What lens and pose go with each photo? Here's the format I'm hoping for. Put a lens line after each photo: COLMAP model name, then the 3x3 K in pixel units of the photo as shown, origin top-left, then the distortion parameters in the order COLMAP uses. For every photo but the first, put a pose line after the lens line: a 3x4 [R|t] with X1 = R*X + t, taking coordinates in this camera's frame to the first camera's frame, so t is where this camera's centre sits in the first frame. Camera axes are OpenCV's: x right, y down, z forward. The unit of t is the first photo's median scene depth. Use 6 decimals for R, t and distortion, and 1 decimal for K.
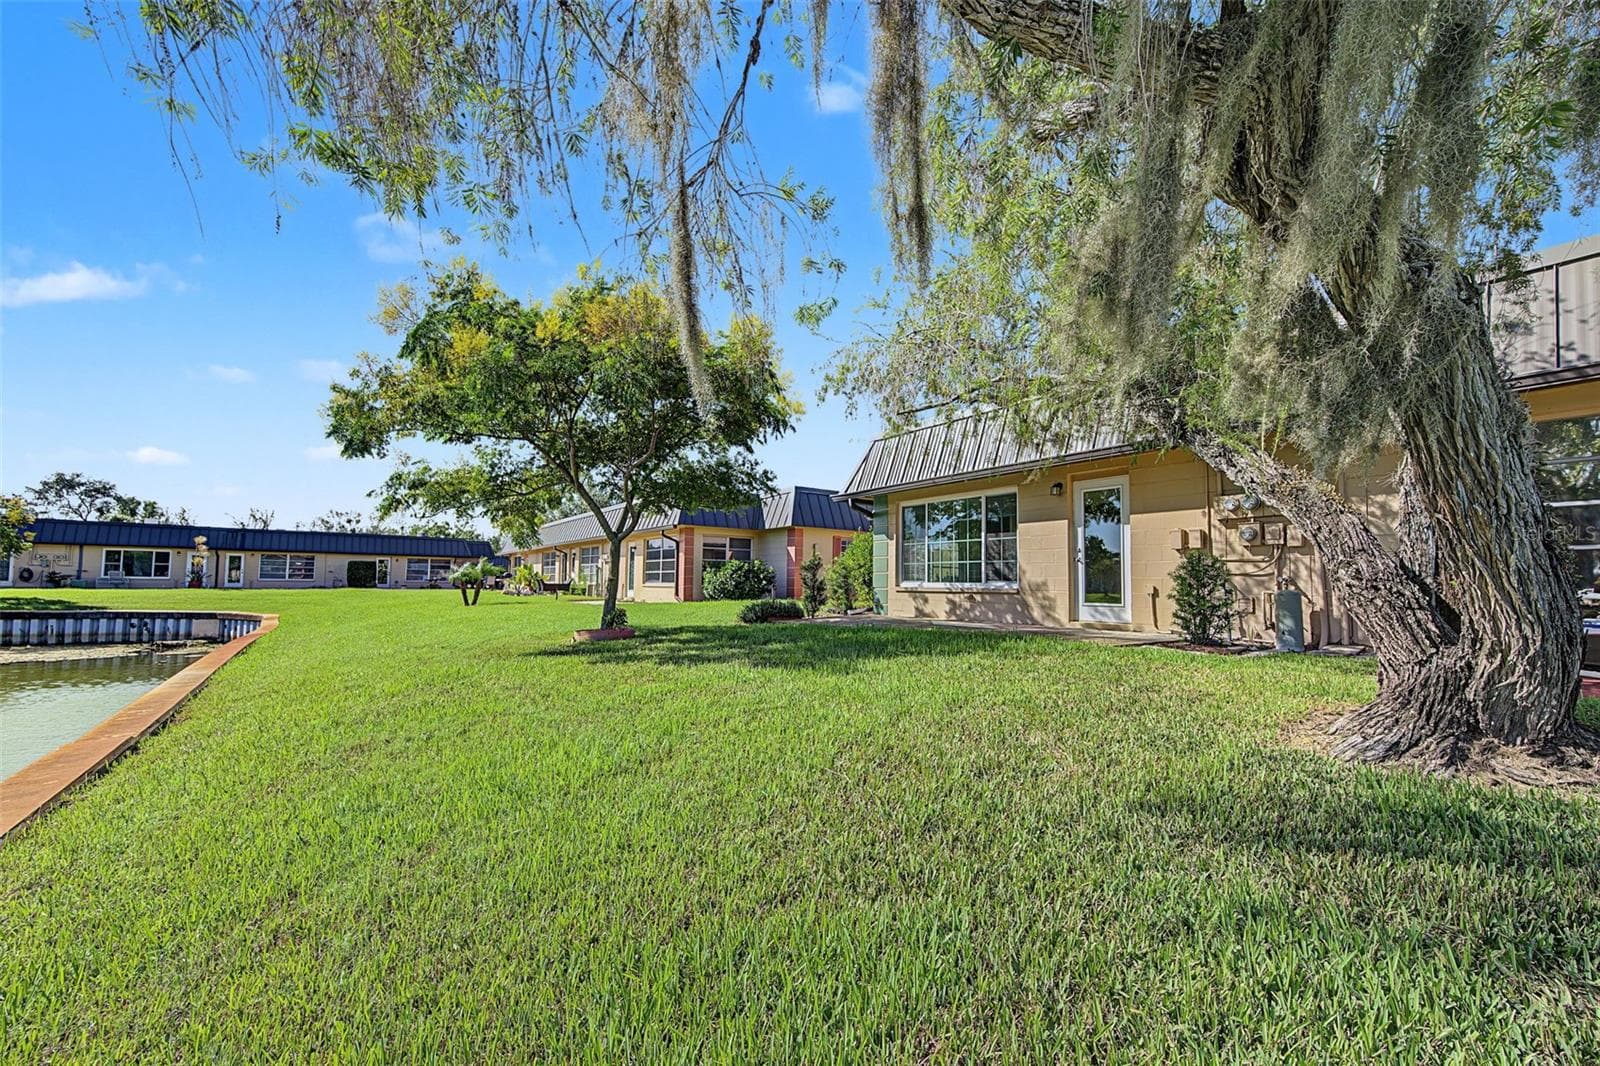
lens RADIAL K [[636.9, 0, 805.2], [0, 636.9, 534.9], [0, 0, 1]] dist [0.008148, -0.000040]
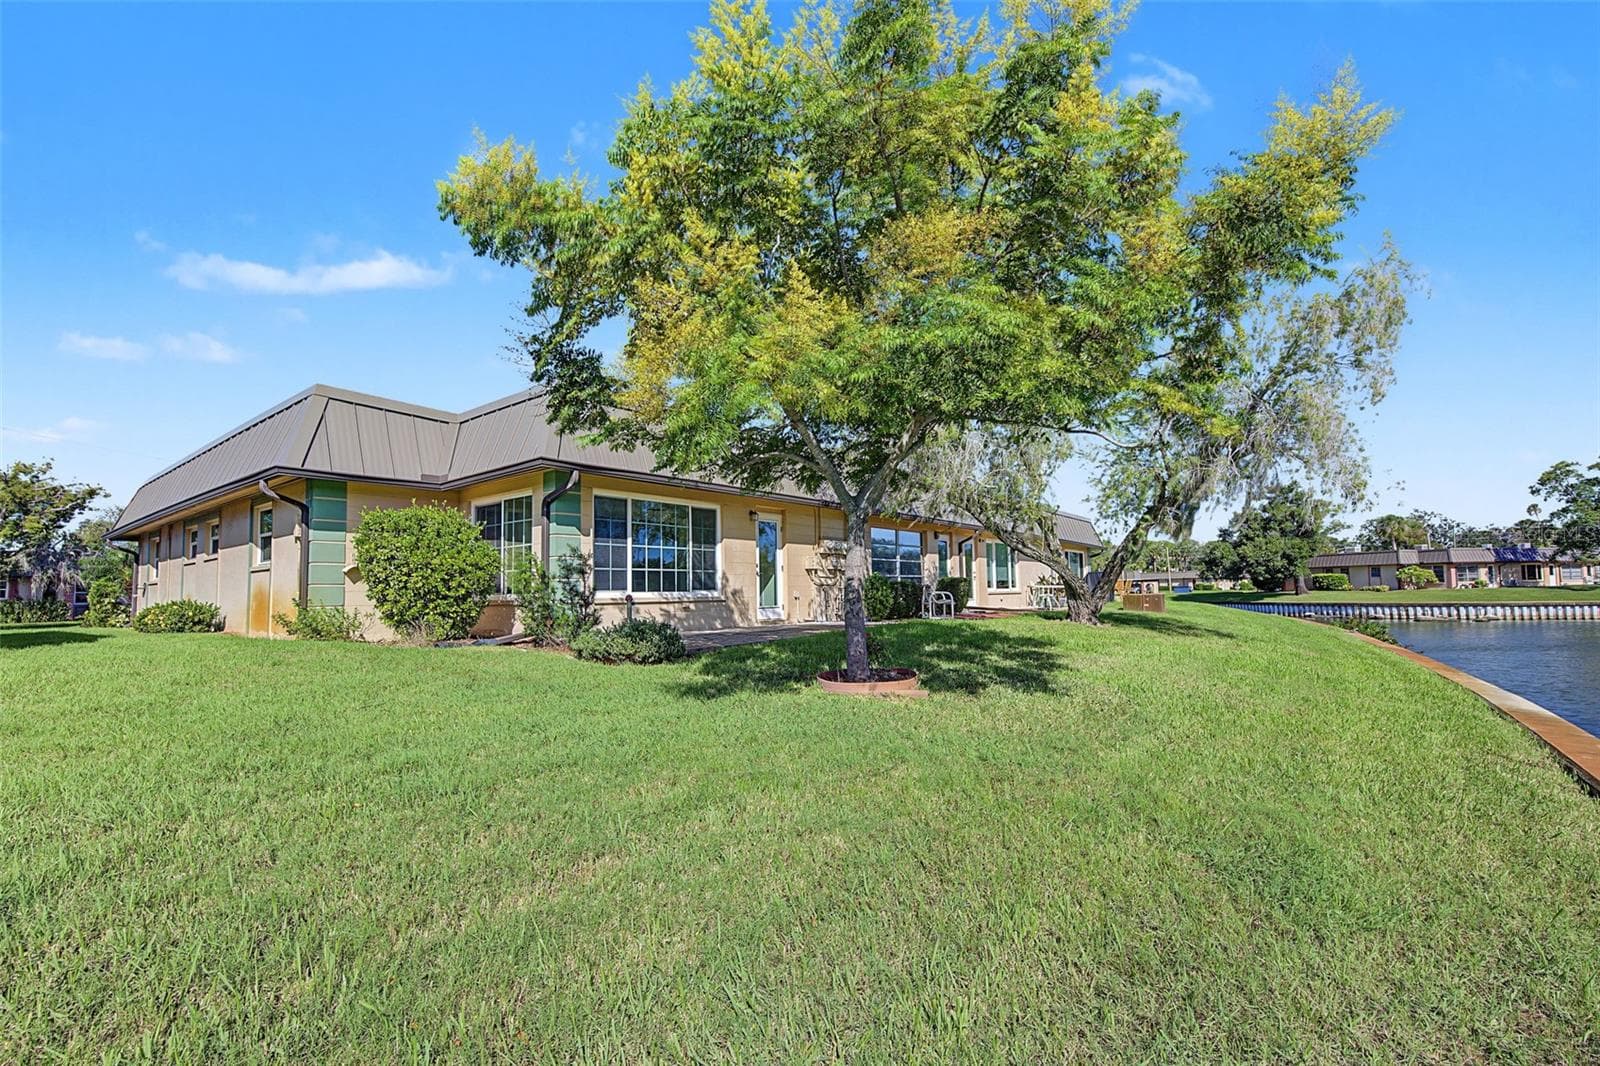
lens RADIAL K [[720.9, 0, 798.0], [0, 720.9, 541.0], [0, 0, 1]] dist [0.000187, -0.000046]
pose [[-0.278381, 0.059683, 0.958615, -0.872108], [-0.064925, 0.994615, -0.080779, 0.076835], [-0.958274, -0.084725, -0.273007, 1.159383]]
